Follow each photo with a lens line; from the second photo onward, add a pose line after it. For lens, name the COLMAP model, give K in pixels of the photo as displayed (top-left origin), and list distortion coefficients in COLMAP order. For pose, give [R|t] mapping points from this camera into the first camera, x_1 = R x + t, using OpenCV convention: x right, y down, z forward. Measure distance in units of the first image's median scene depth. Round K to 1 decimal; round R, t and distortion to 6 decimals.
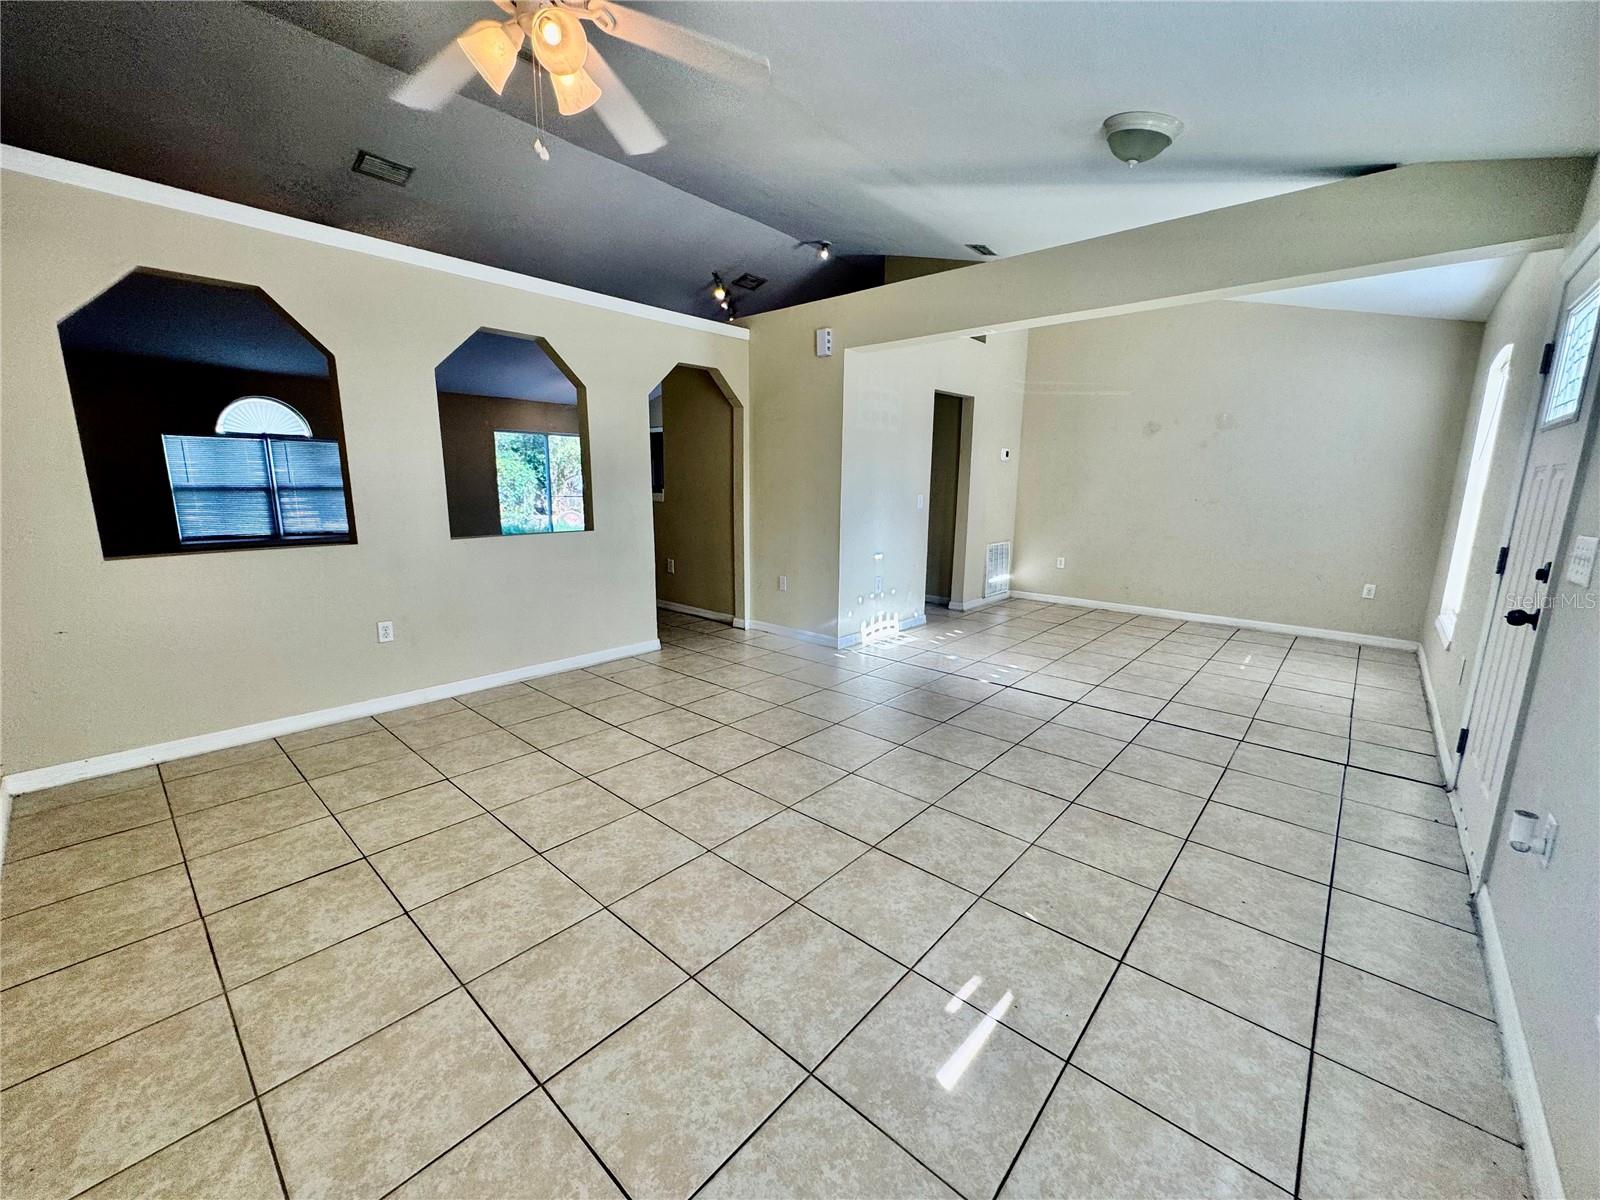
lens RADIAL K [[638.8, 0, 797.4], [0, 638.8, 604.9], [0, 0, 1]] dist [0.003271, -0.000274]
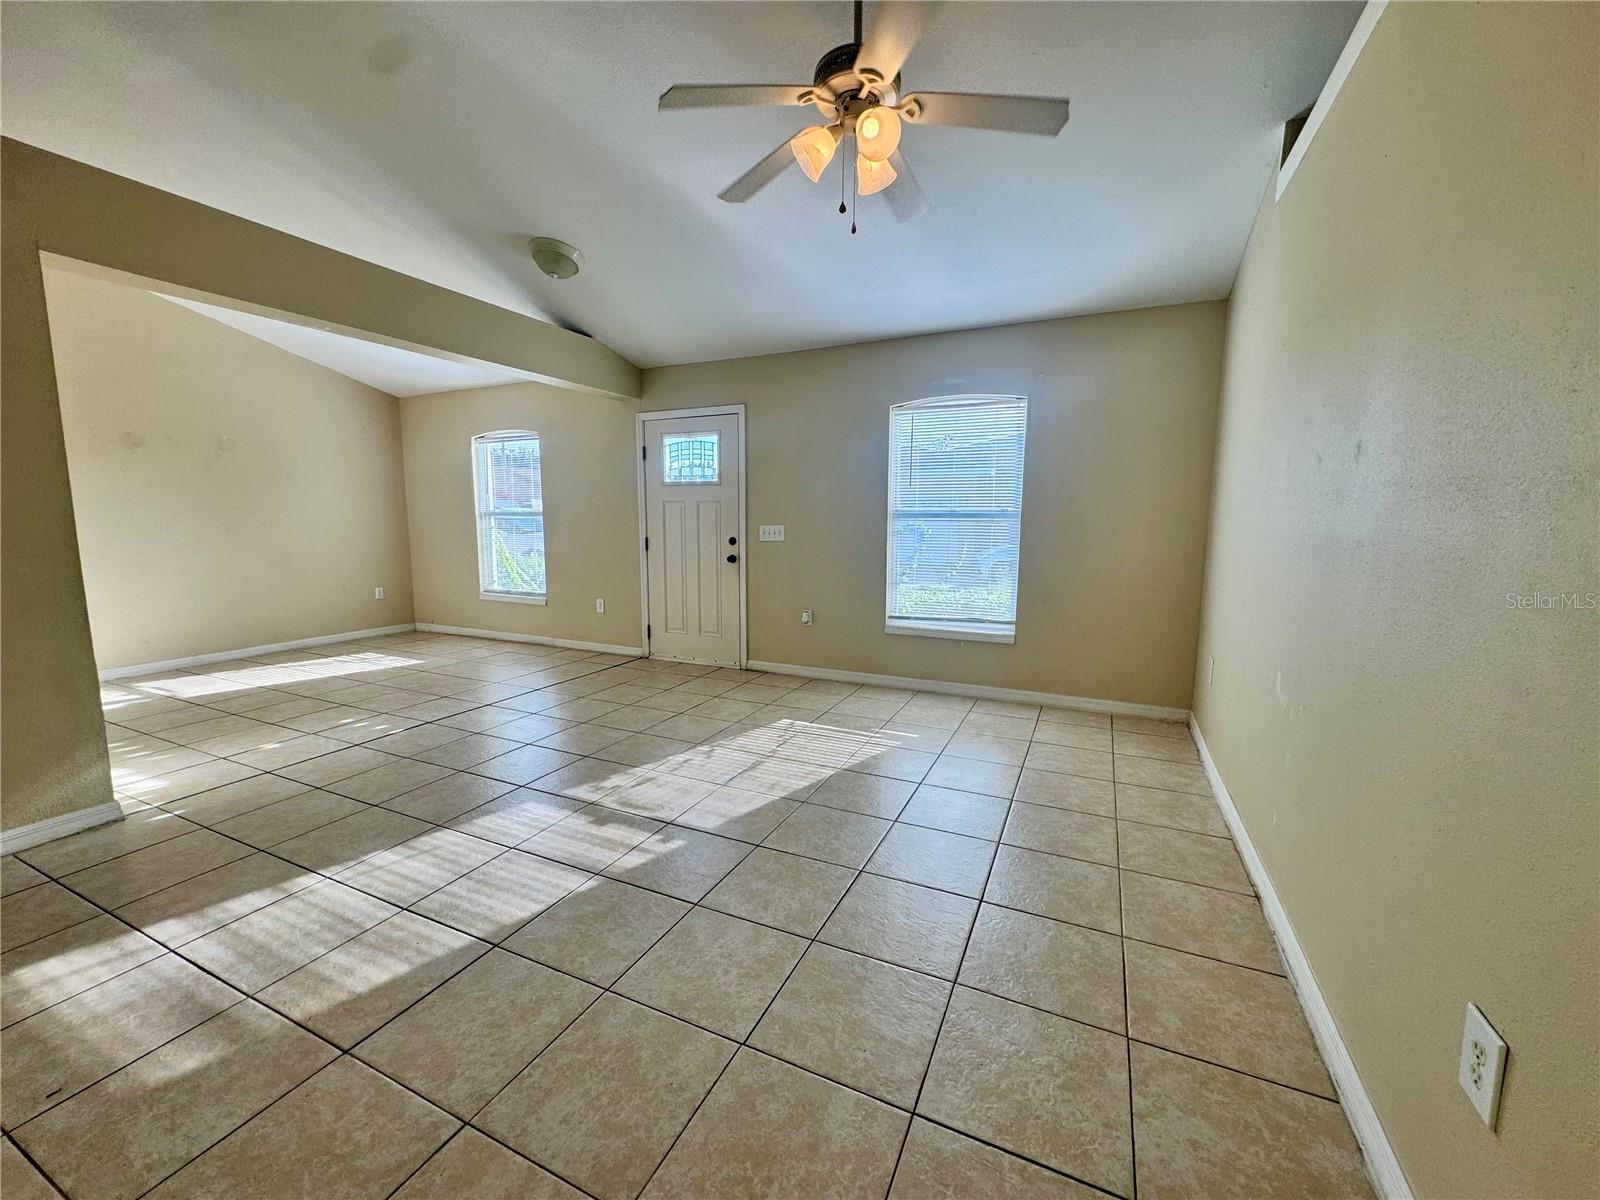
lens RADIAL K [[638.8, 0, 809.6], [0, 638.8, 588.9], [0, 0, 1]] dist [0.003271, -0.000274]
pose [[-0.297143, -0.119102, 0.947376, -1.022873], [0.179718, 0.967480, 0.177998, -0.187742], [-0.937767, 0.223151, -0.266075, 0.993507]]
